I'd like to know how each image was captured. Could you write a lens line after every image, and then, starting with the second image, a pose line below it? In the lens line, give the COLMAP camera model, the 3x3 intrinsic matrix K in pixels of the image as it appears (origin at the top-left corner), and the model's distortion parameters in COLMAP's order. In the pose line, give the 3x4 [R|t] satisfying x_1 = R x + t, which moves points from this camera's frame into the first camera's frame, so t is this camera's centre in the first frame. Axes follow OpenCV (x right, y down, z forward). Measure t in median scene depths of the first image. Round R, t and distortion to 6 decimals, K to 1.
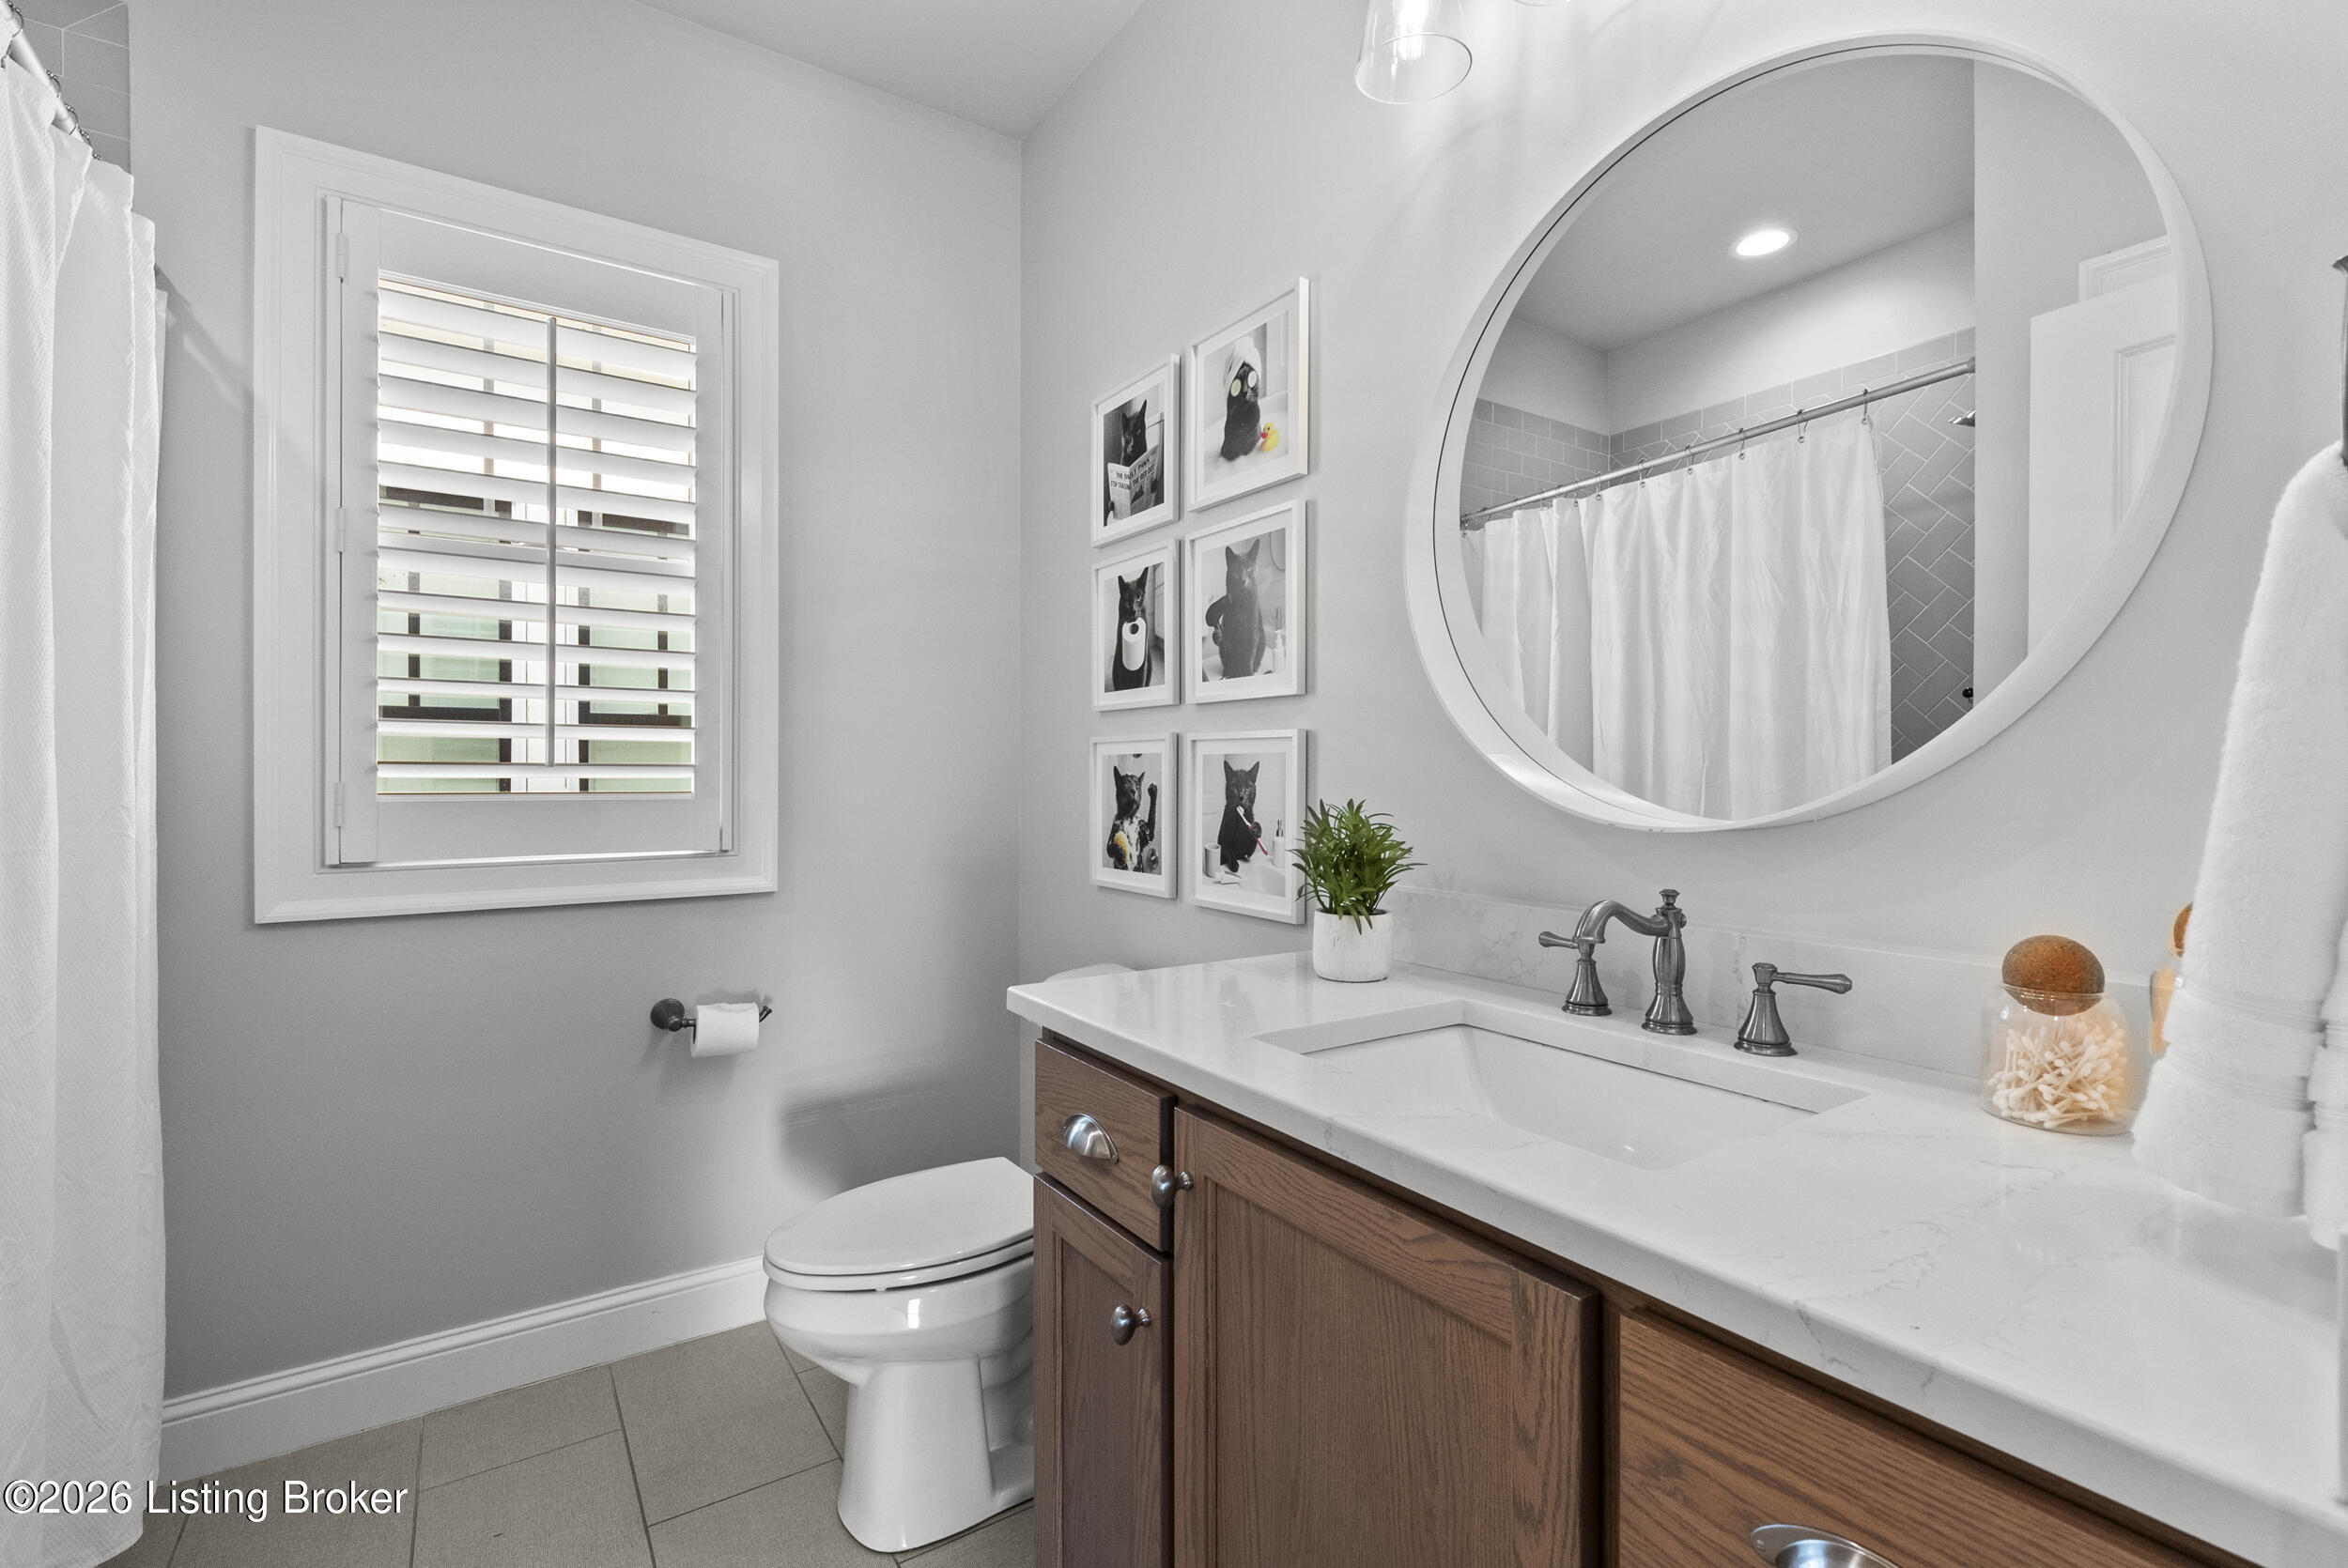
lens RADIAL K [[1057.0, 0, 1170.3], [0, 1057.0, 780.4], [0, 0, 1]] dist [-0.001426, 0.001380]
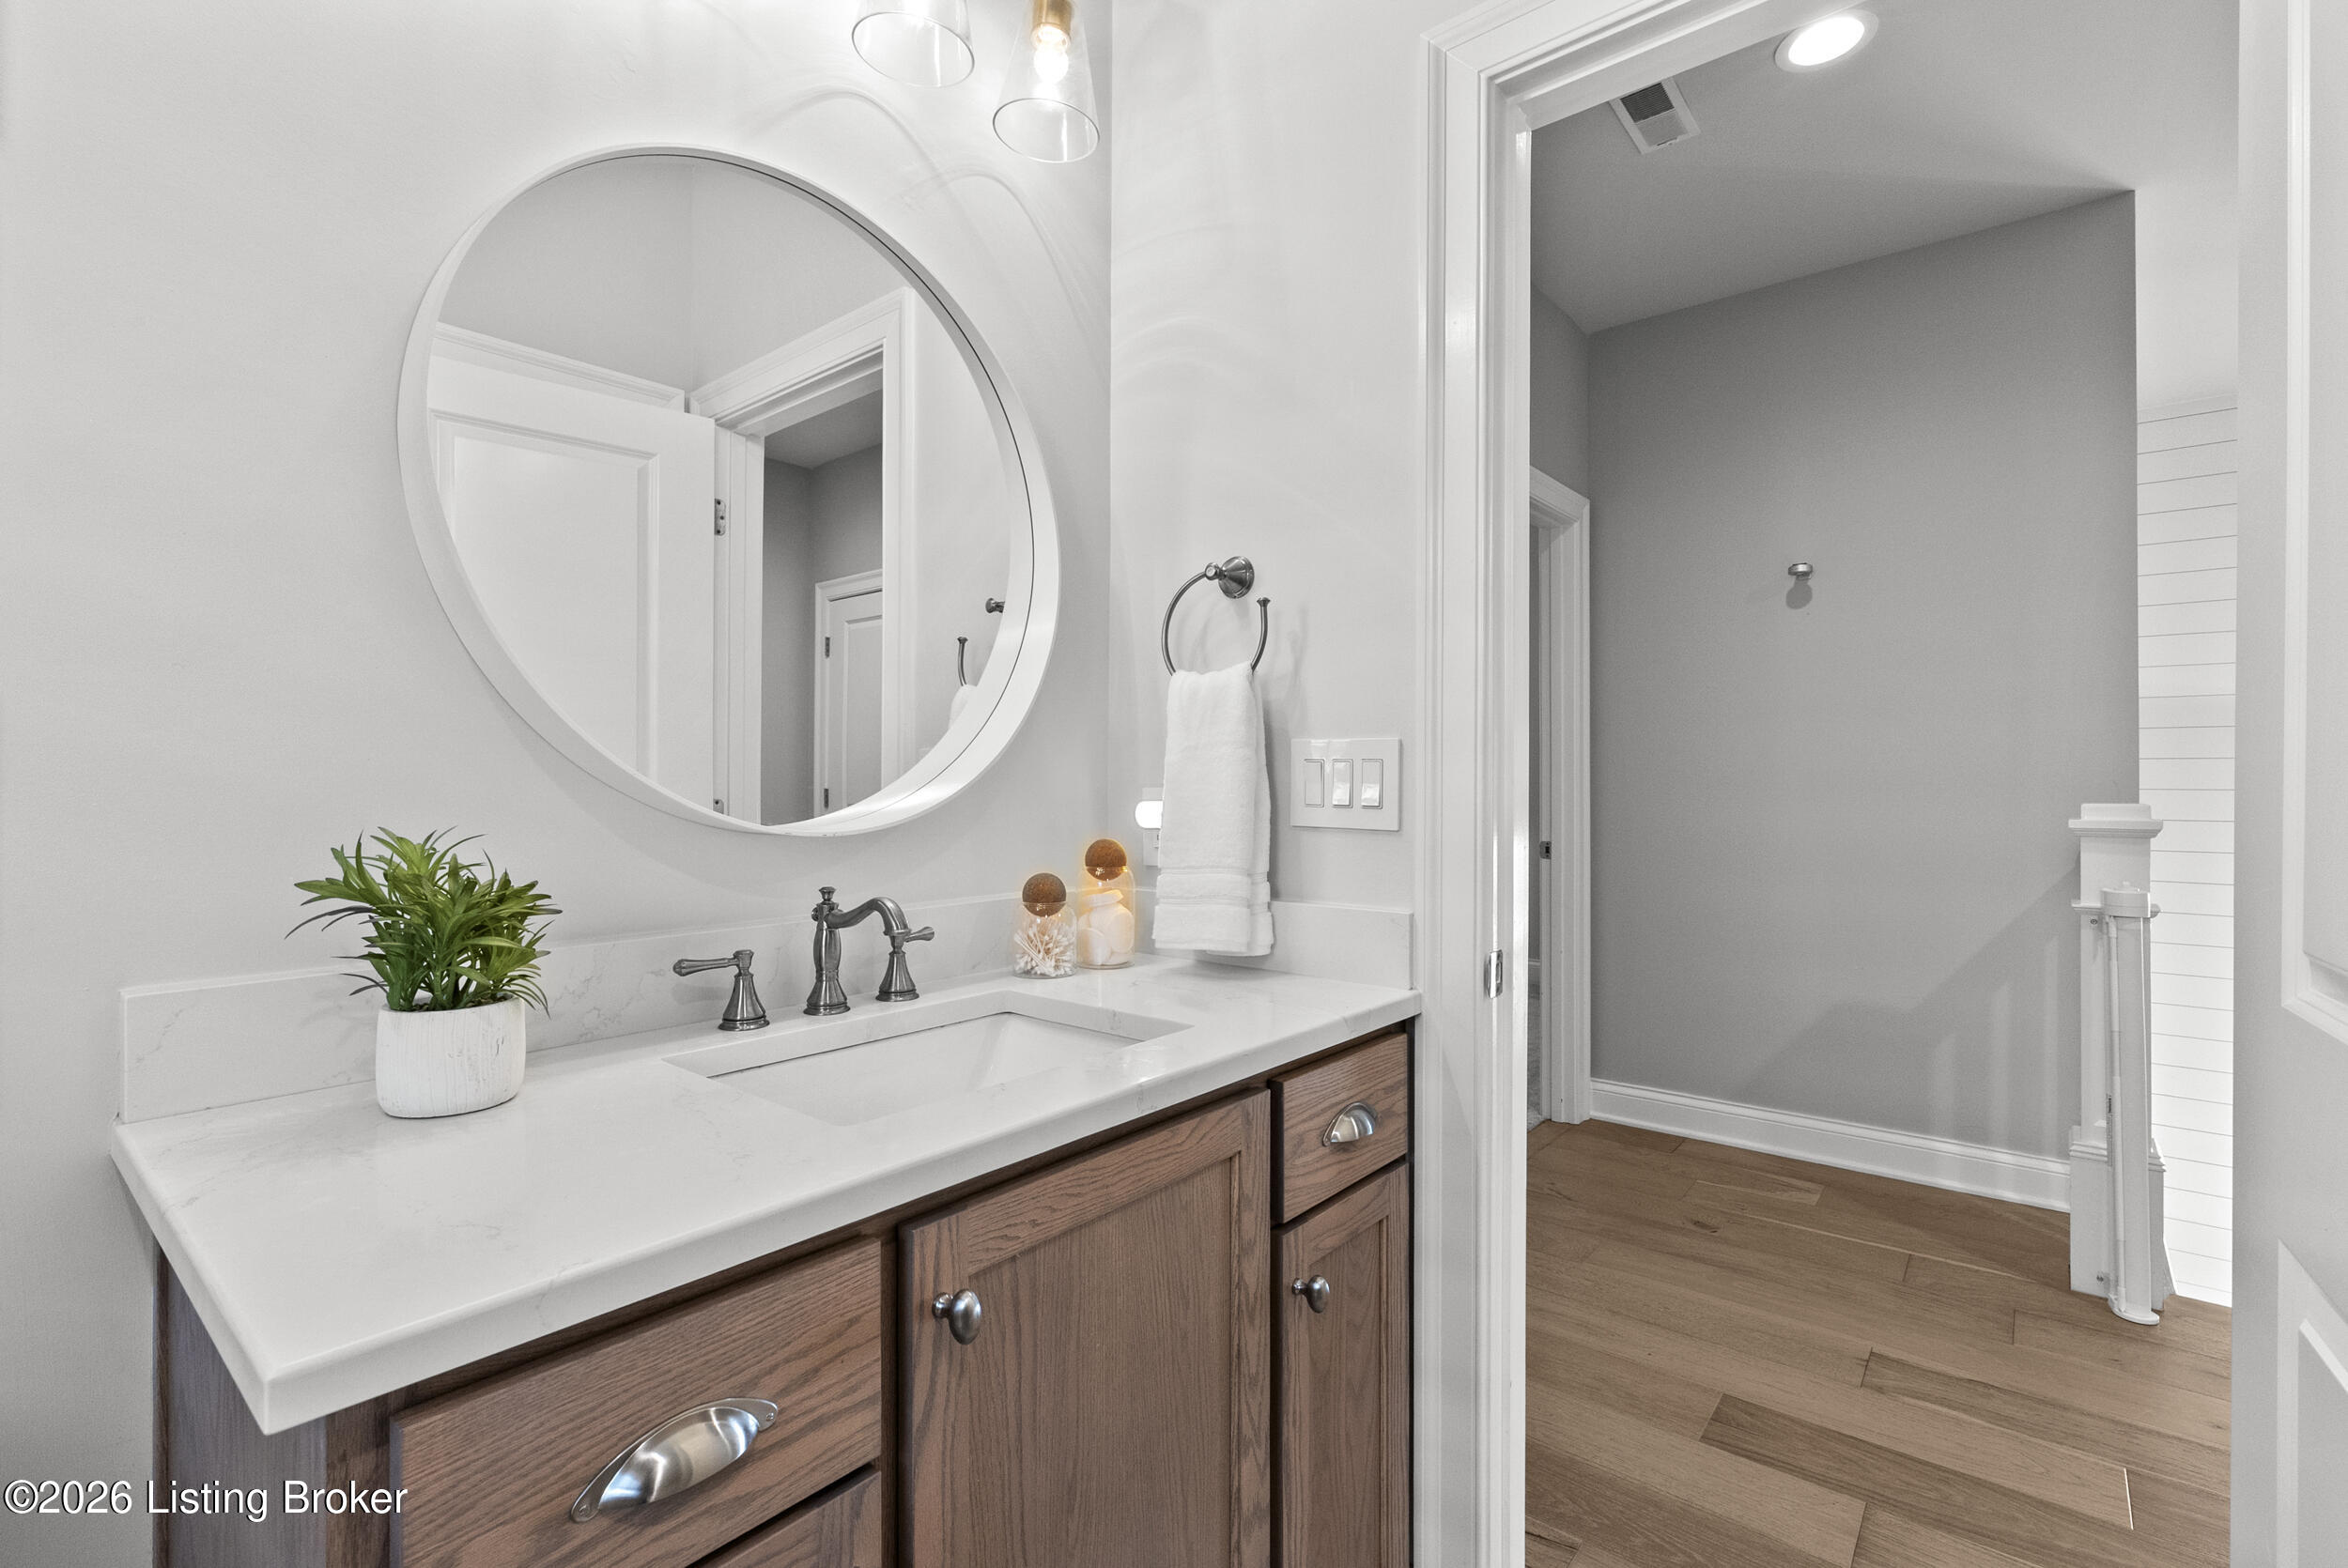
lens RADIAL K [[1057.0, 0, 1158.2], [0, 1057.0, 774.3], [0, 0, 1]] dist [-0.001426, 0.001380]
pose [[-0.277535, 0.001039, 0.960715, -0.846761], [0.004836, 0.999988, 0.000316, -0.020022], [-0.960703, 0.004734, -0.277537, 1.138702]]
